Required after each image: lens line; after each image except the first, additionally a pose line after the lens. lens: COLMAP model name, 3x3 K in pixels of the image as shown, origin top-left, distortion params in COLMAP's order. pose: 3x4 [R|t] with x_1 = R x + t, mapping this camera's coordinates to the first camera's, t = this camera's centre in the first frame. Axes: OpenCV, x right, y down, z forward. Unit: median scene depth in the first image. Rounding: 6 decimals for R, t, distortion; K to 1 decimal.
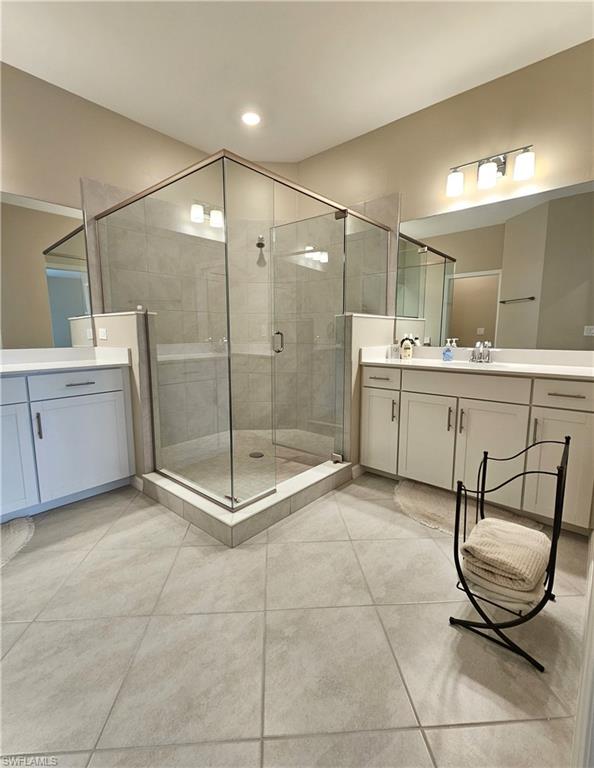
lens RADIAL K [[347.0, 0, 296.5], [0, 347.0, 378.1], [0, 0, 1]] dist [-0.000813, 0.000126]
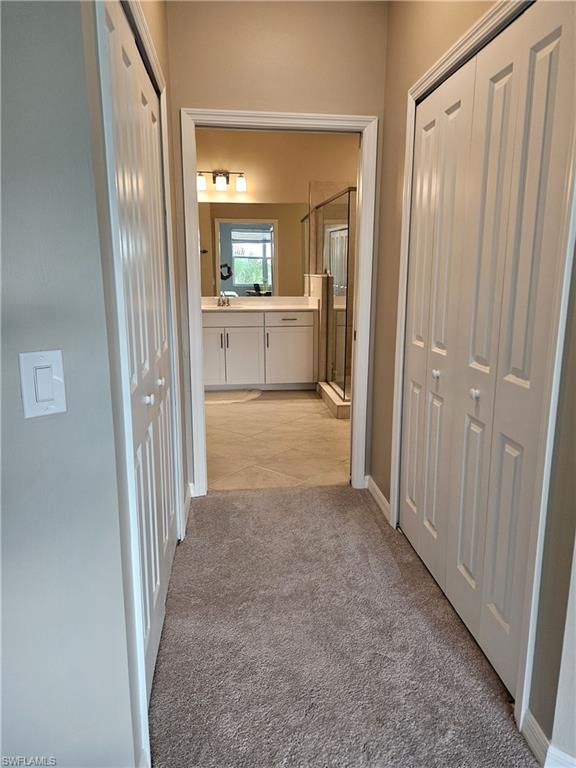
lens RADIAL K [[535.4, 0, 289.4], [0, 535.4, 382.9], [0, 0, 1]] dist [0.037315, -0.014933]
pose [[0.736468, 0.144583, -0.660841, 1.212435], [-0.091071, 0.989190, 0.114928, 0.024627], [0.670315, -0.024457, 0.741674, -0.998914]]
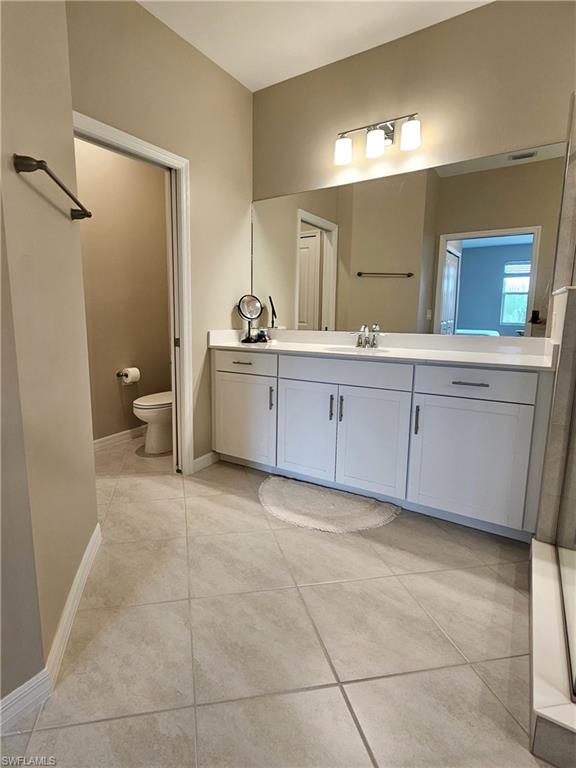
lens RADIAL K [[404.3, 0, 241.4], [0, 404.3, 370.4], [0, 0, 1]] dist [0.001848, 0.000766]
pose [[0.094548, 0.146510, -0.984680, 0.241588], [-0.132414, 0.982174, 0.133423, -0.070261], [0.986675, 0.117770, 0.112263, 0.397550]]
